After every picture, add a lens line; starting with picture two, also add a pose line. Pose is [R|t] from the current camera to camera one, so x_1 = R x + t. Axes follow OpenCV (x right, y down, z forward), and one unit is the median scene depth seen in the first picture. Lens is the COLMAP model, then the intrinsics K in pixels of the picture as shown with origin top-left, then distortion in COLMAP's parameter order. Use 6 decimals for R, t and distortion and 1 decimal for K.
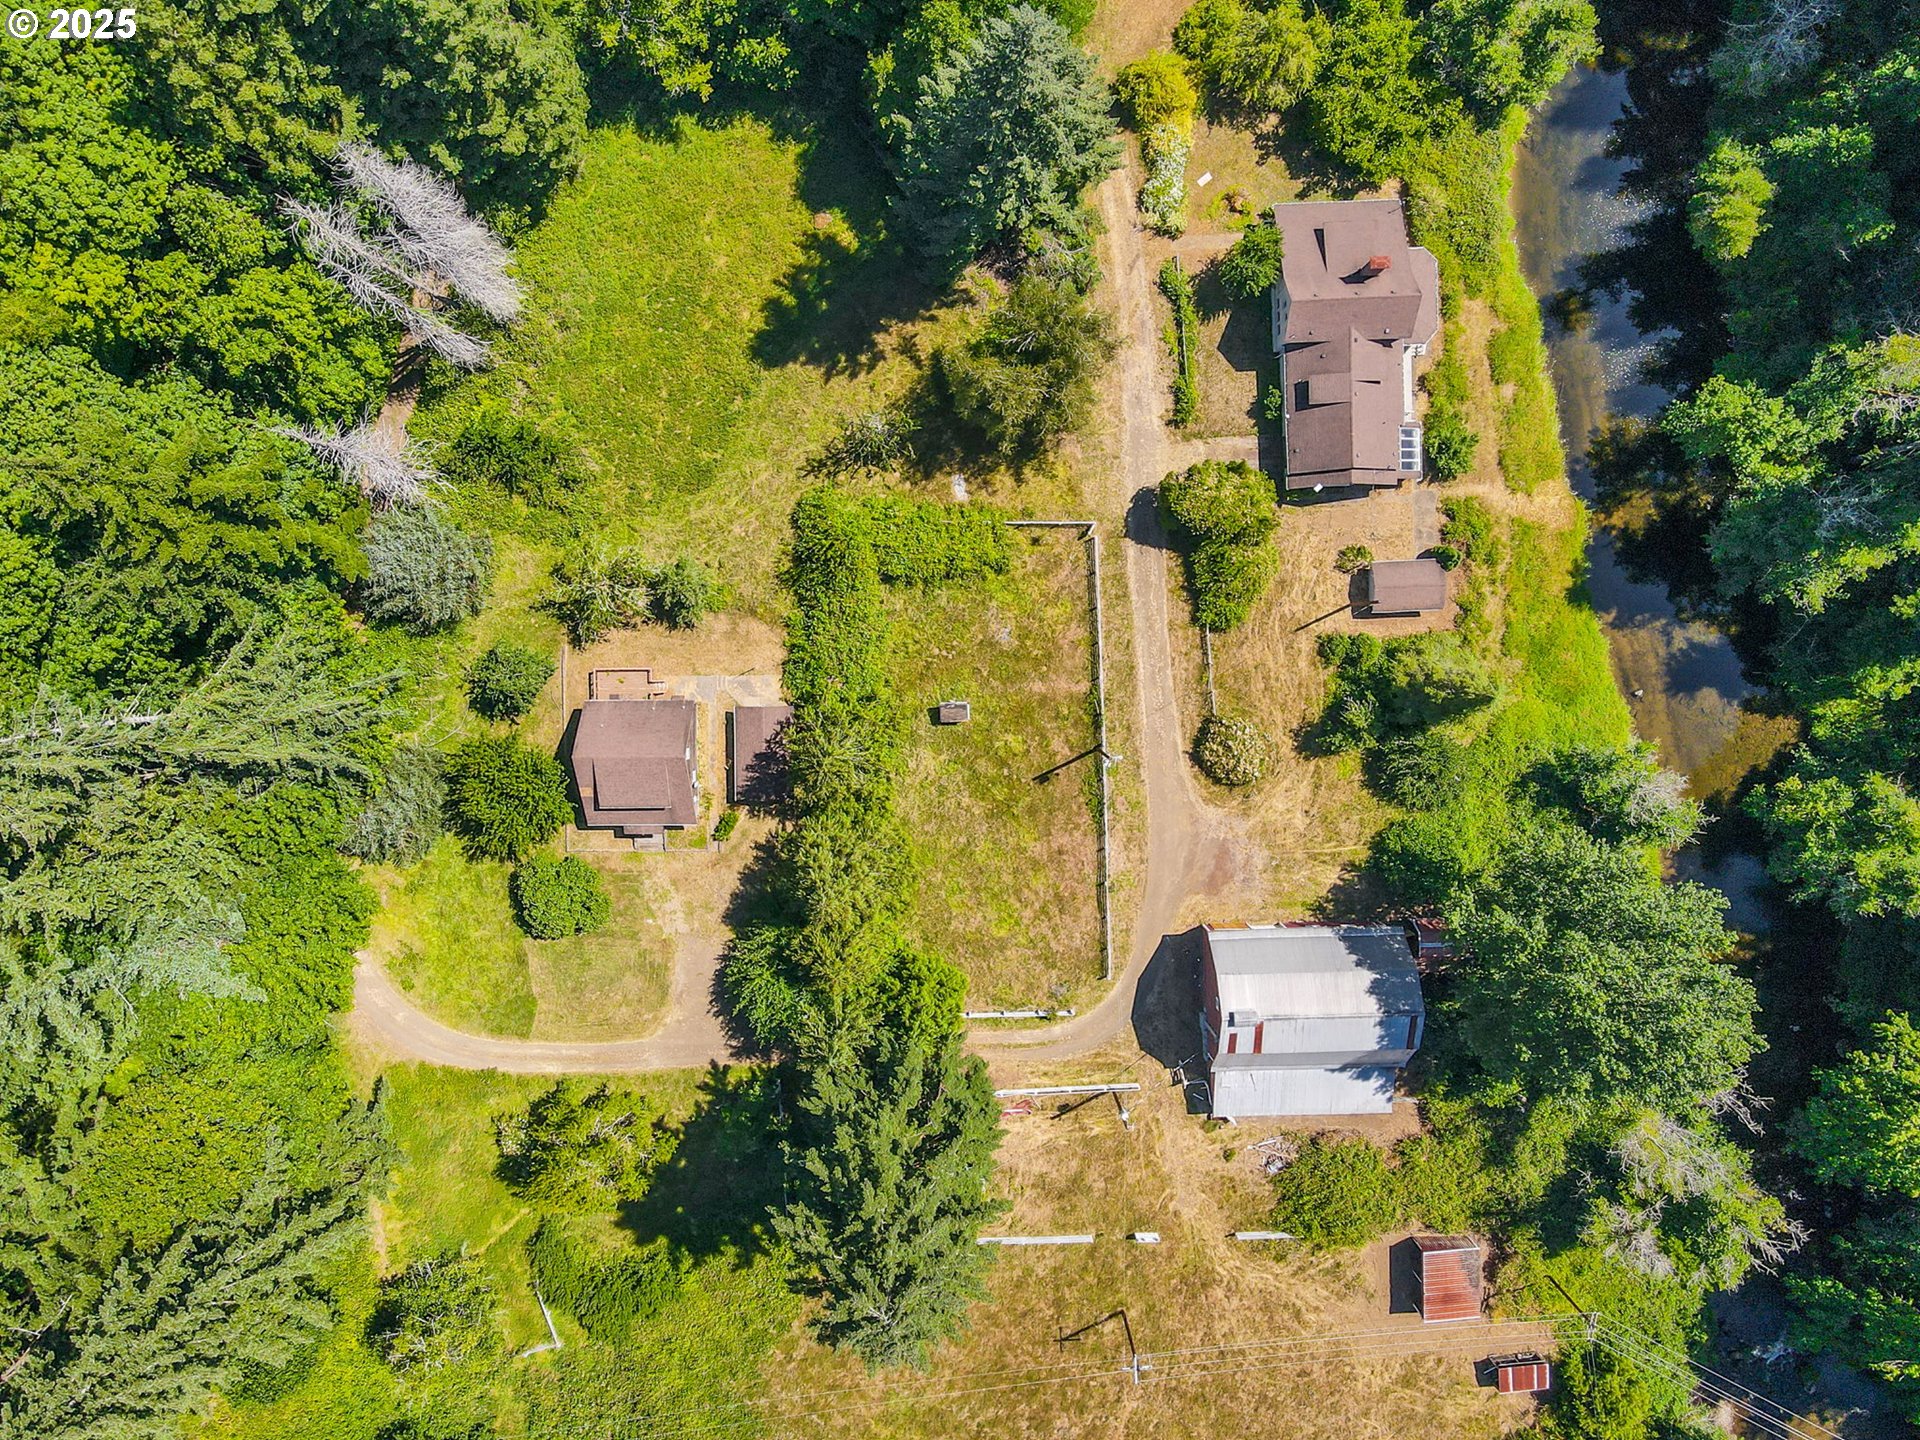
lens RADIAL K [[1404.5, 0, 943.1], [0, 1404.5, 719.2], [0, 0, 1]] dist [0.006389, 0.002216]
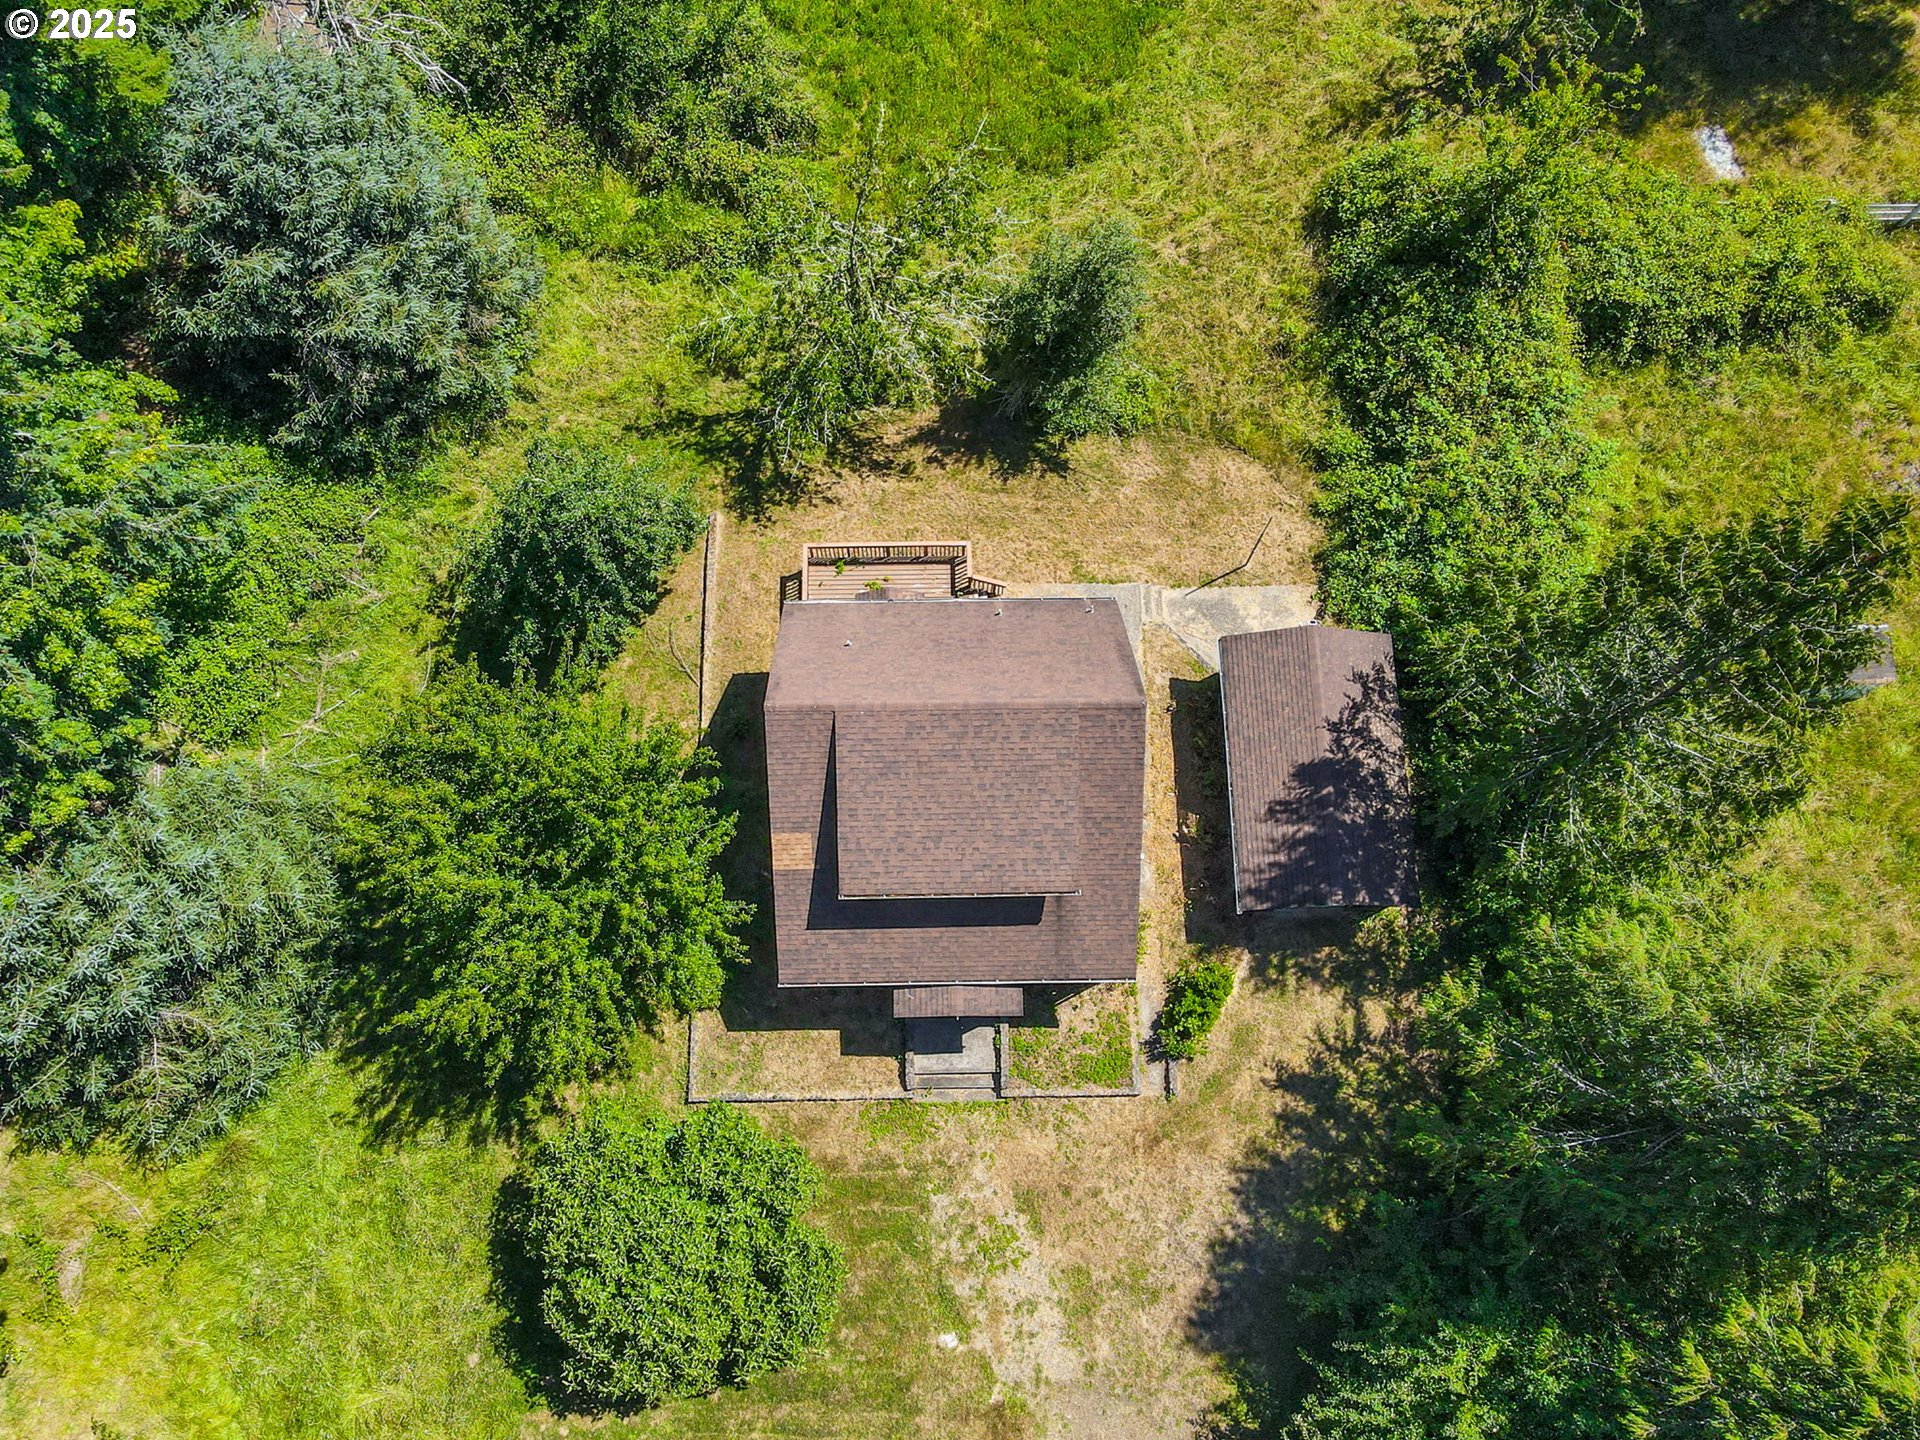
lens RADIAL K [[1404.5, 0, 943.1], [0, 1404.5, 719.2], [0, 0, 1]] dist [0.006389, 0.002216]
pose [[0.999685, -0.003190, 0.024895, -0.228904], [0.011744, 0.936057, -0.351653, 0.131528], [-0.022181, 0.351834, 0.935800, 0.705174]]
